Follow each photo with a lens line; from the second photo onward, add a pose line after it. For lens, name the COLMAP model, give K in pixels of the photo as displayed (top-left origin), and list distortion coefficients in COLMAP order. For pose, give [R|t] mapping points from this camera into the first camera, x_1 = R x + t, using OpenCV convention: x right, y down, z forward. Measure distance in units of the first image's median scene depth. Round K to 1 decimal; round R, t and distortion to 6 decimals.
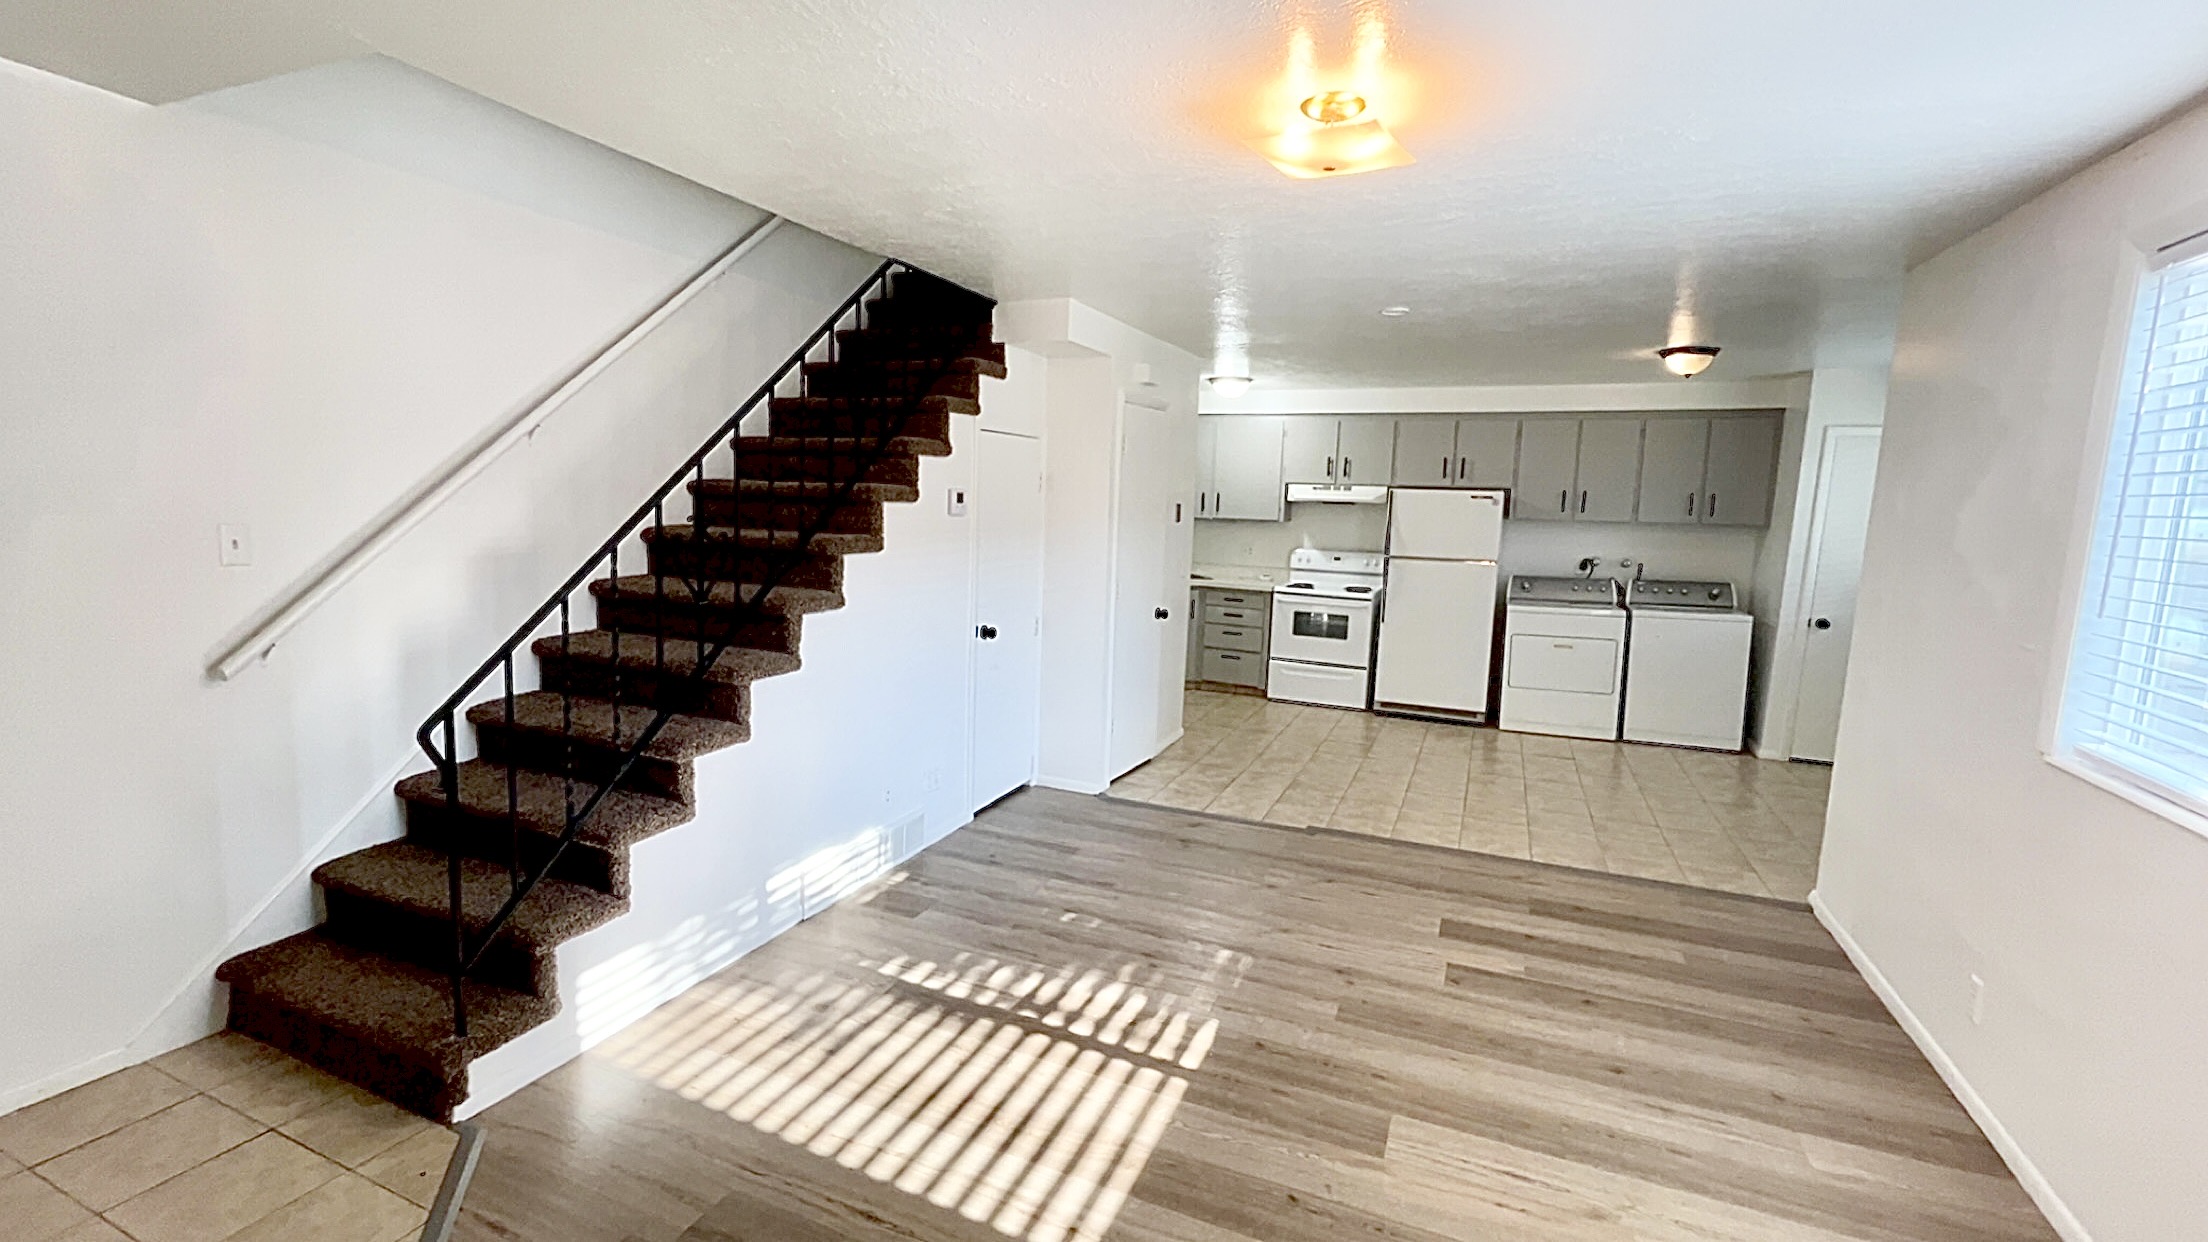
lens RADIAL K [[936.4, 0, 1096.2], [0, 936.4, 607.5], [0, 0, 1]] dist [-0.001049, -0.001425]
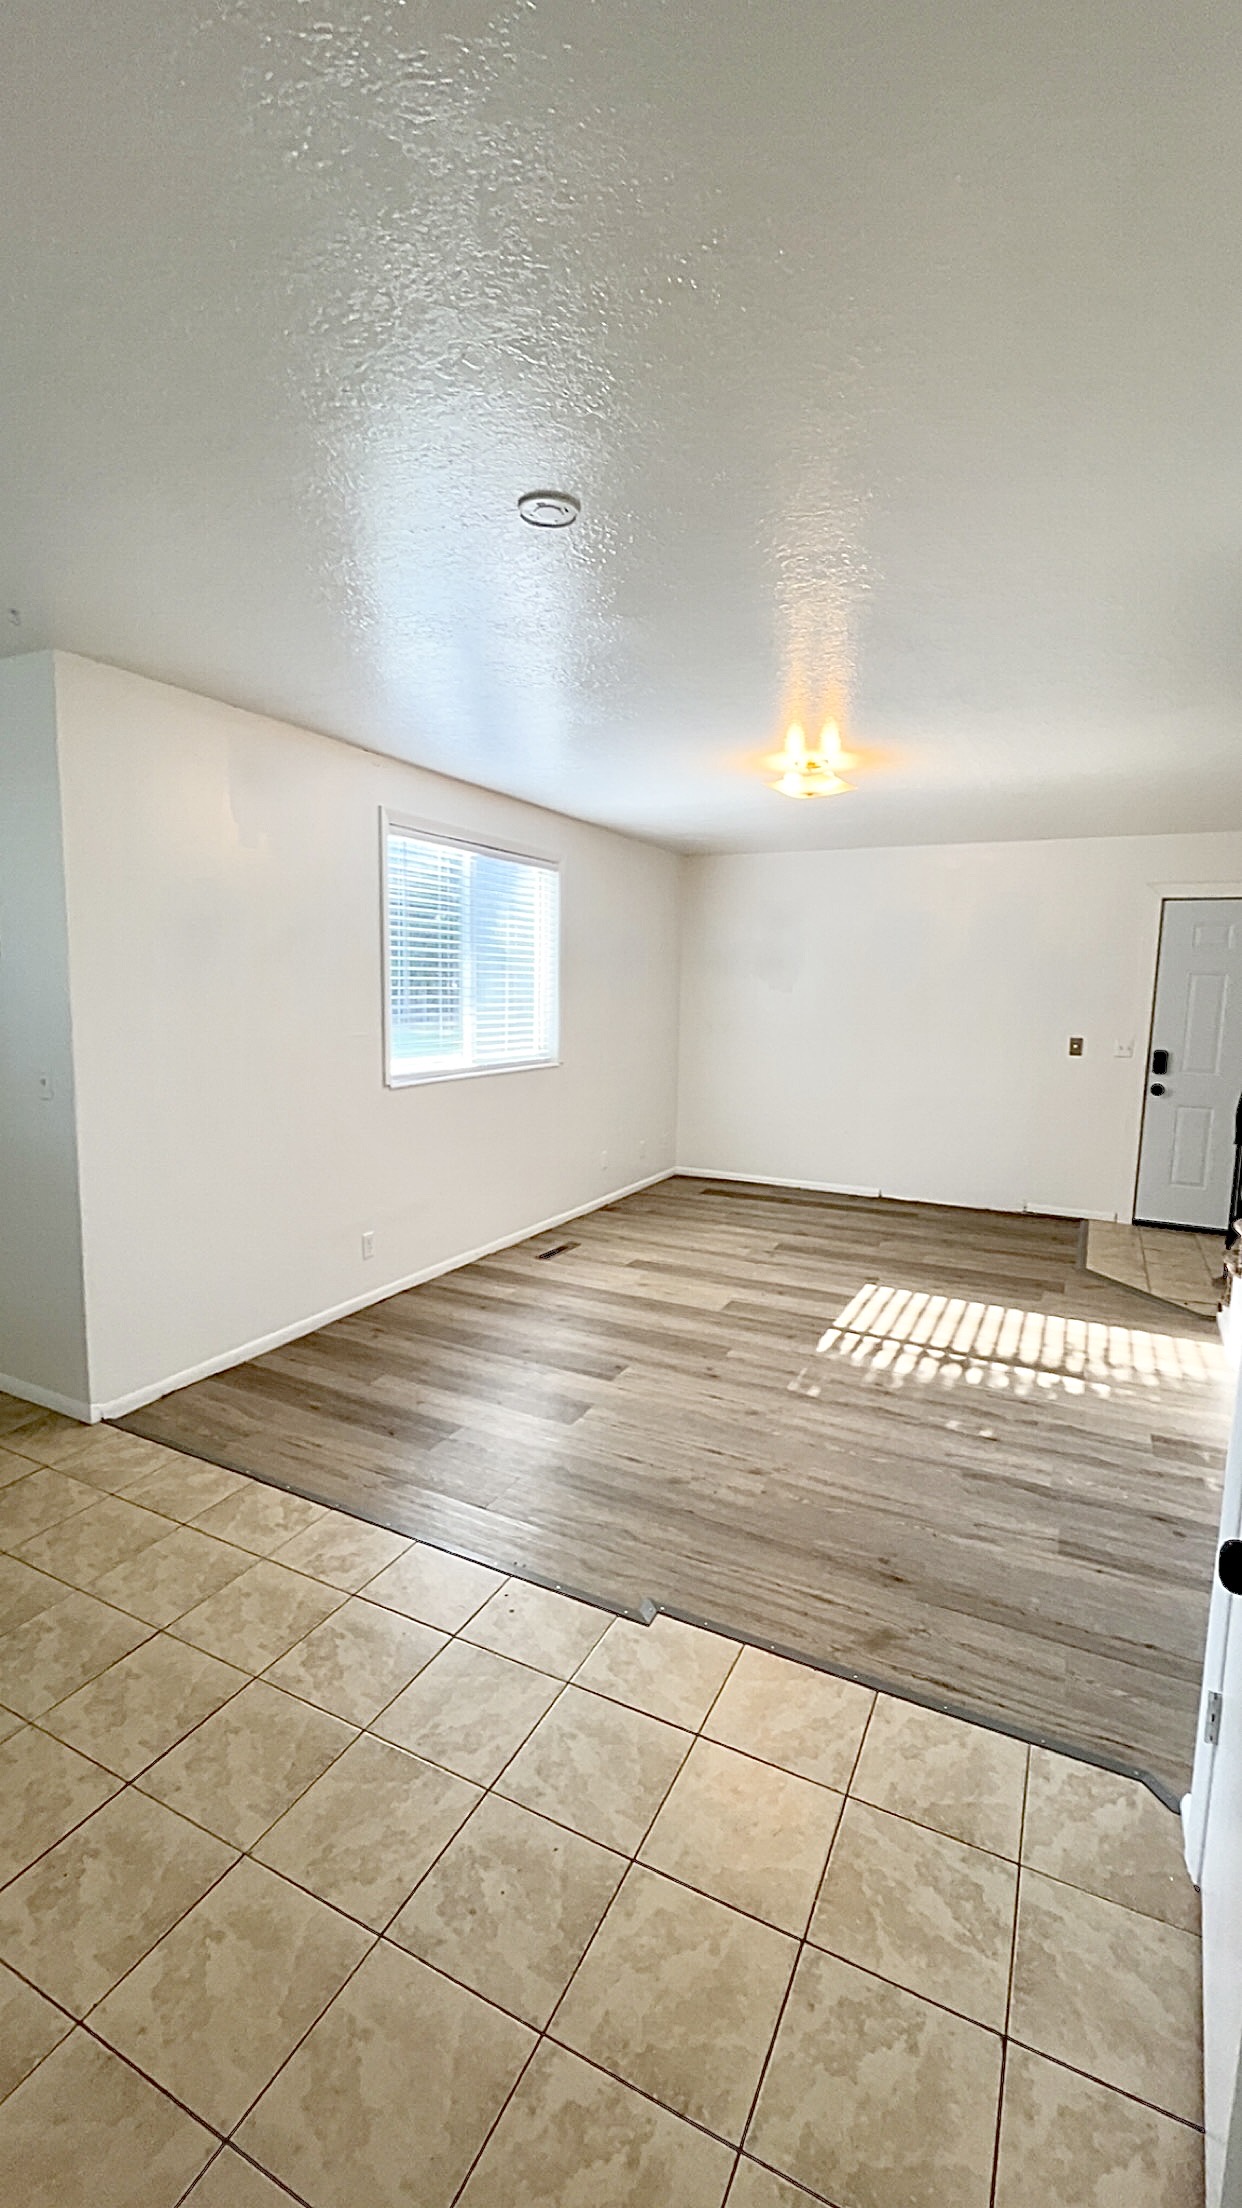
lens RADIAL K [[936.4, 0, 617.8], [0, 936.4, 1100.6], [0, 0, 1]] dist [-0.001049, -0.001425]
pose [[-0.997115, -0.058081, 0.048880, 0.287966], [-0.044563, 0.969127, 0.242501, -0.183174], [-0.061455, 0.239623, -0.968919, 1.727202]]
